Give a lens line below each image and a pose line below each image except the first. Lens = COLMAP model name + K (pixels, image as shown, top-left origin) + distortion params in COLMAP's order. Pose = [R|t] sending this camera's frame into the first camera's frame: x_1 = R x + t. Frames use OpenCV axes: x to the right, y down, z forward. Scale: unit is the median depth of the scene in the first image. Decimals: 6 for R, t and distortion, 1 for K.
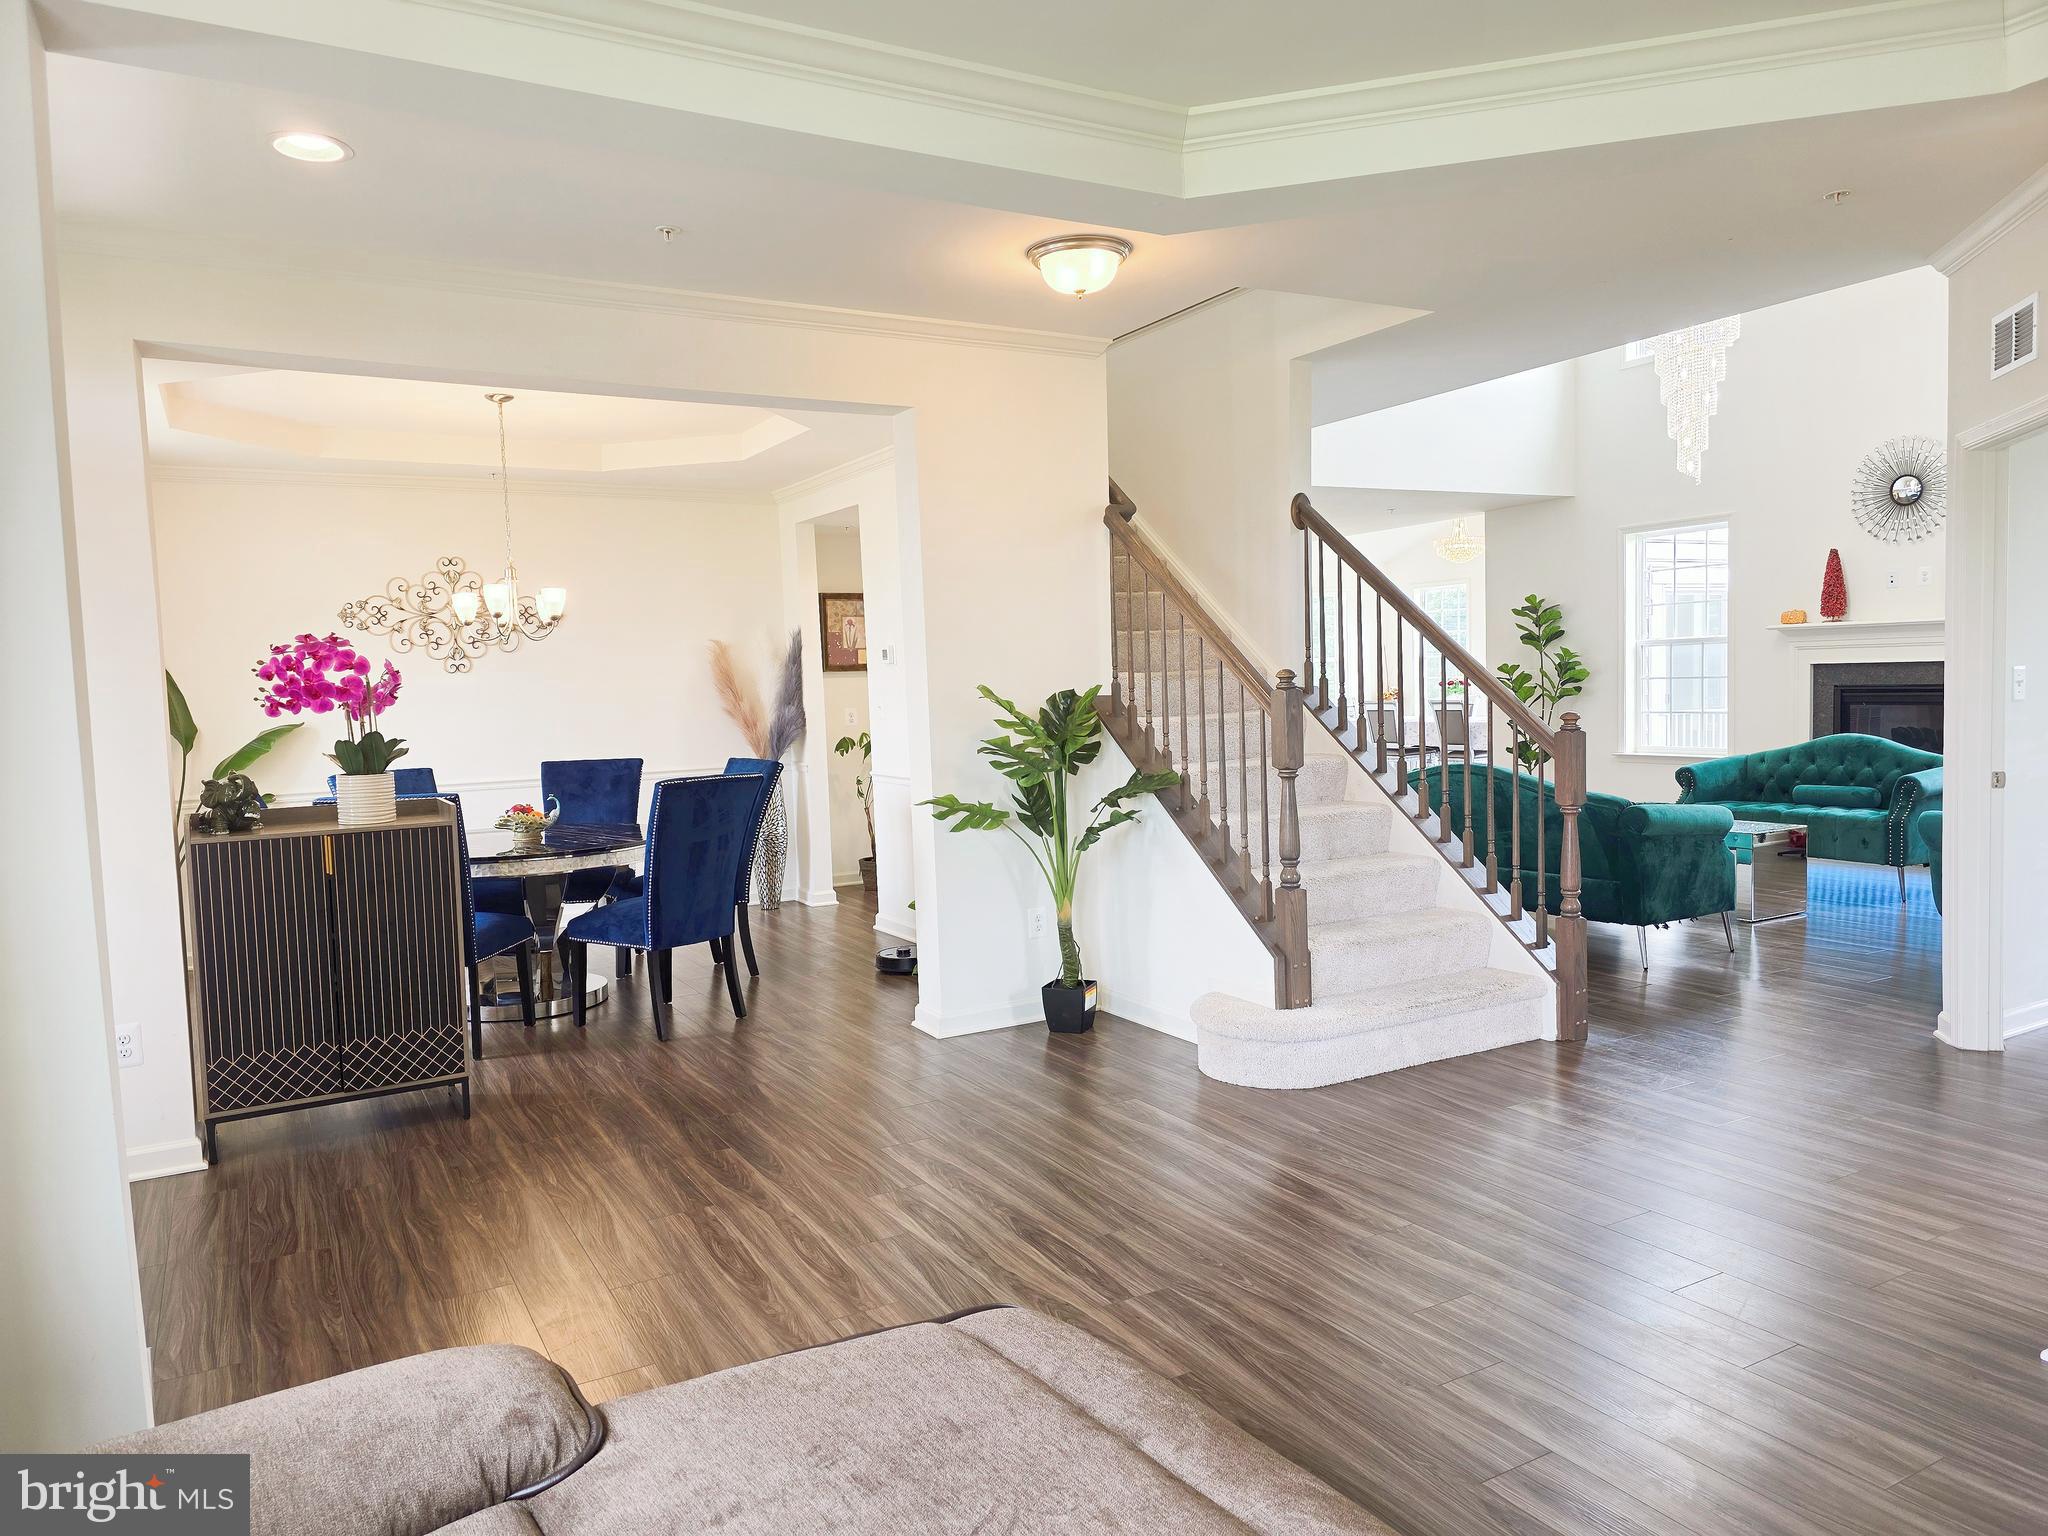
lens RADIAL K [[1358.7, 0, 1018.4], [0, 1358.7, 764.4], [0, 0, 1]] dist [0.090066, -0.113574]
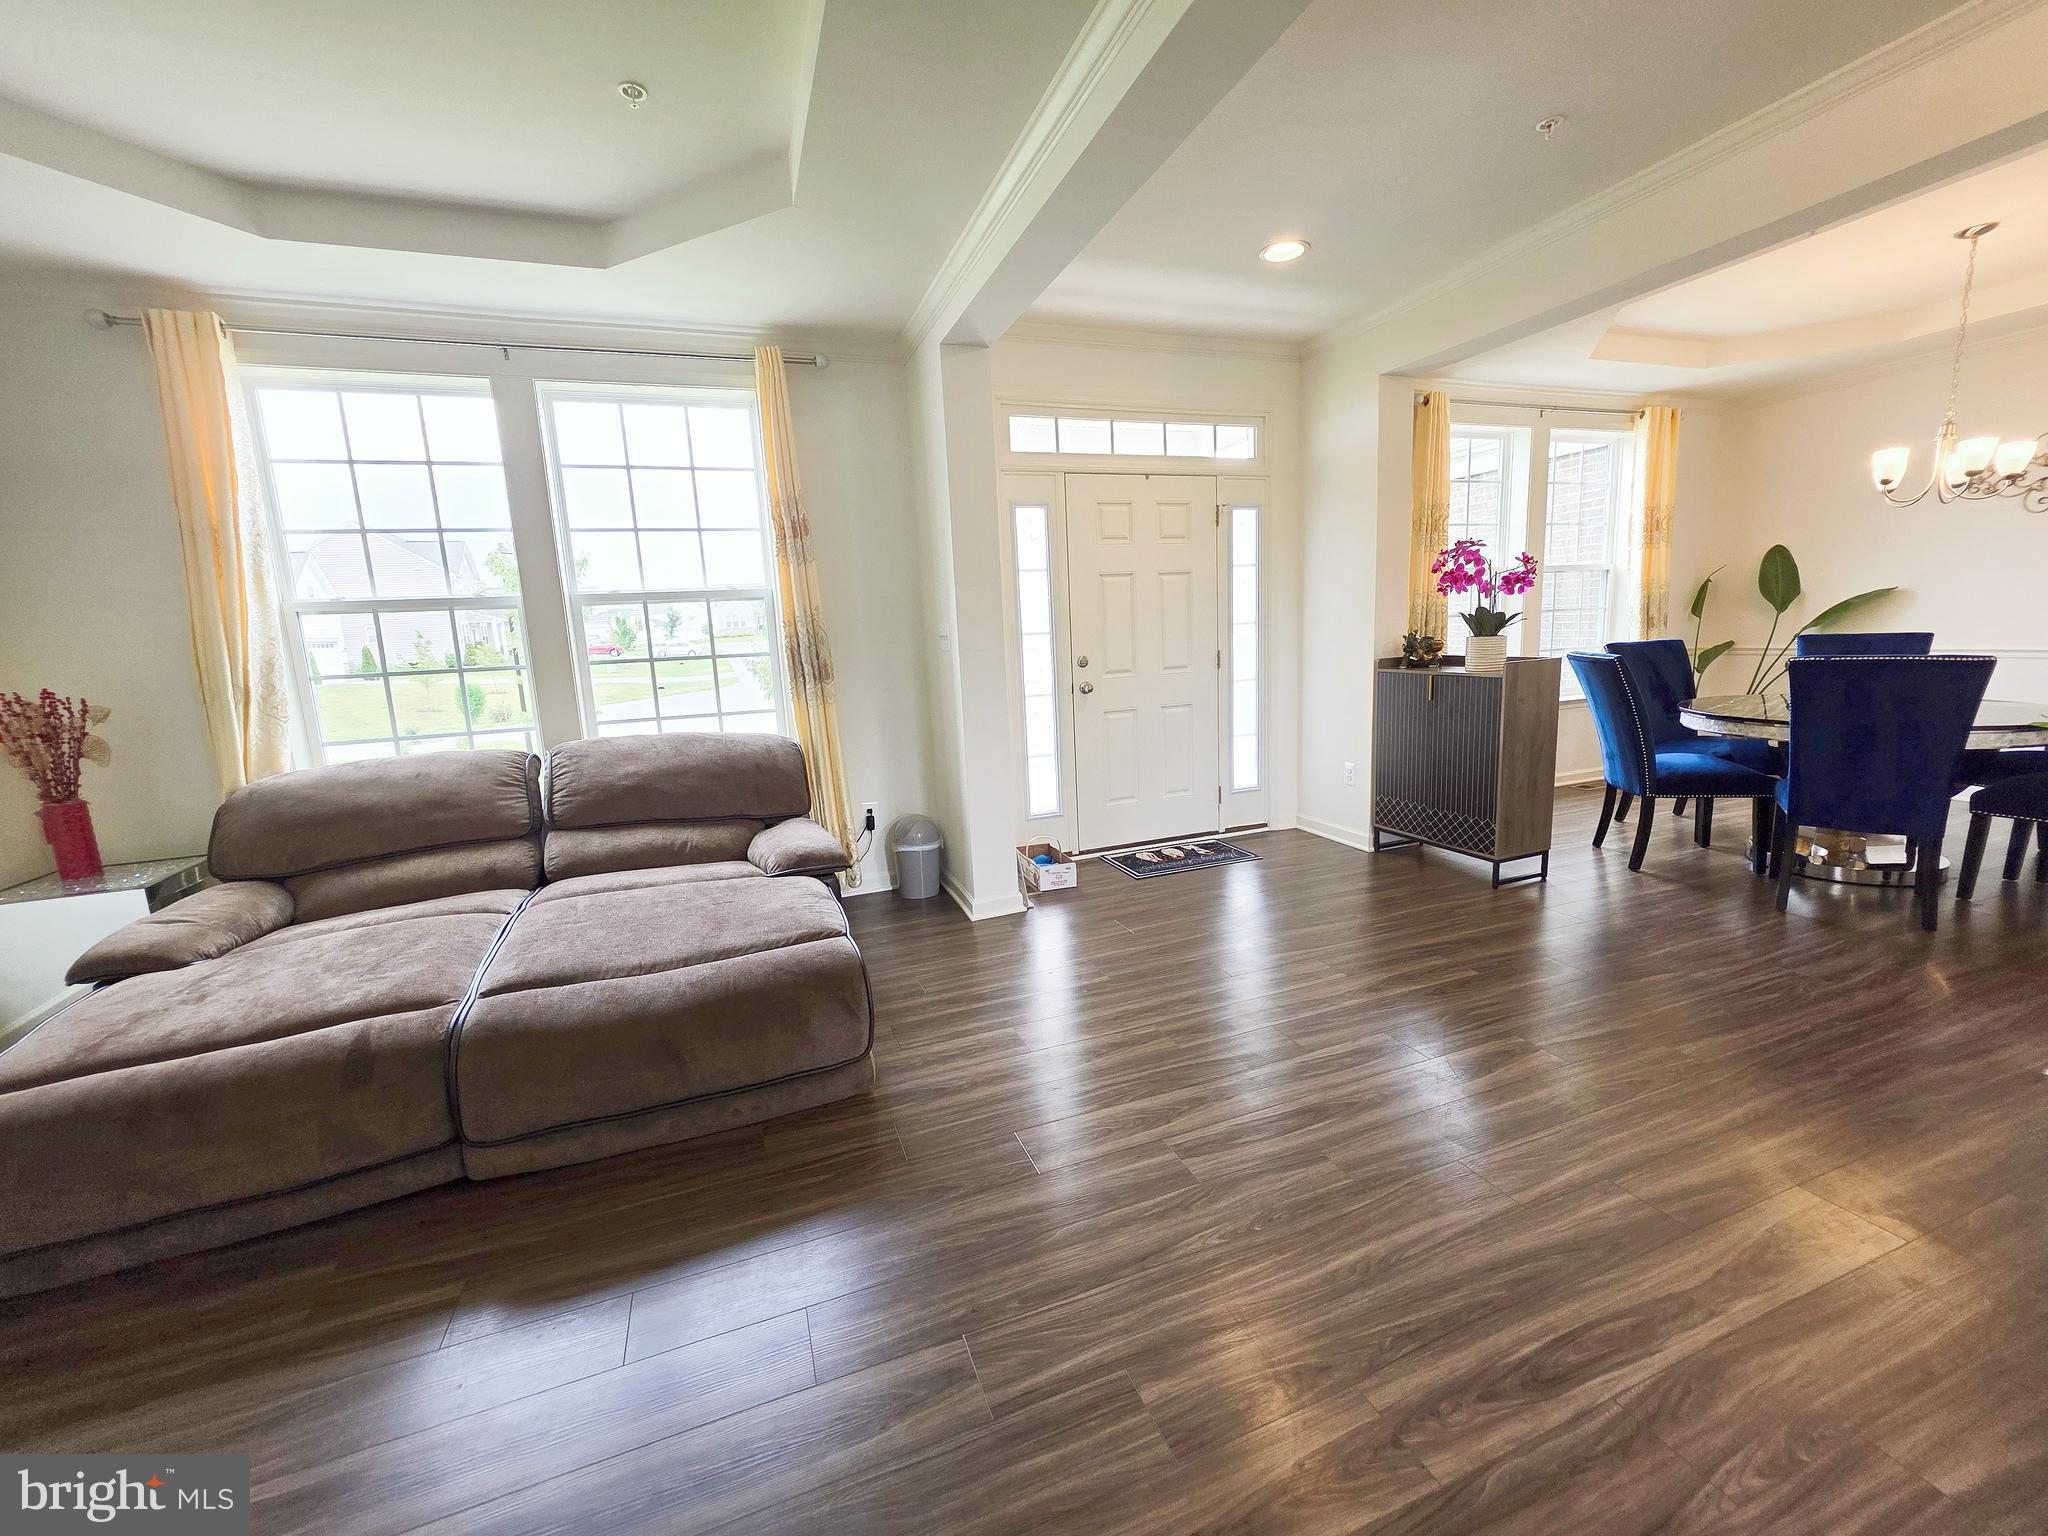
lens RADIAL K [[807.9, 0, 1024.0], [0, 807.9, 768.0], [0, 0, 1]] dist [-0.000209, 0.000259]
pose [[-0.154853, 0.207828, -0.965830, 0.259931], [-0.007390, 0.977352, 0.211492, -0.019438], [0.987910, 0.039888, -0.149810, 0.380408]]
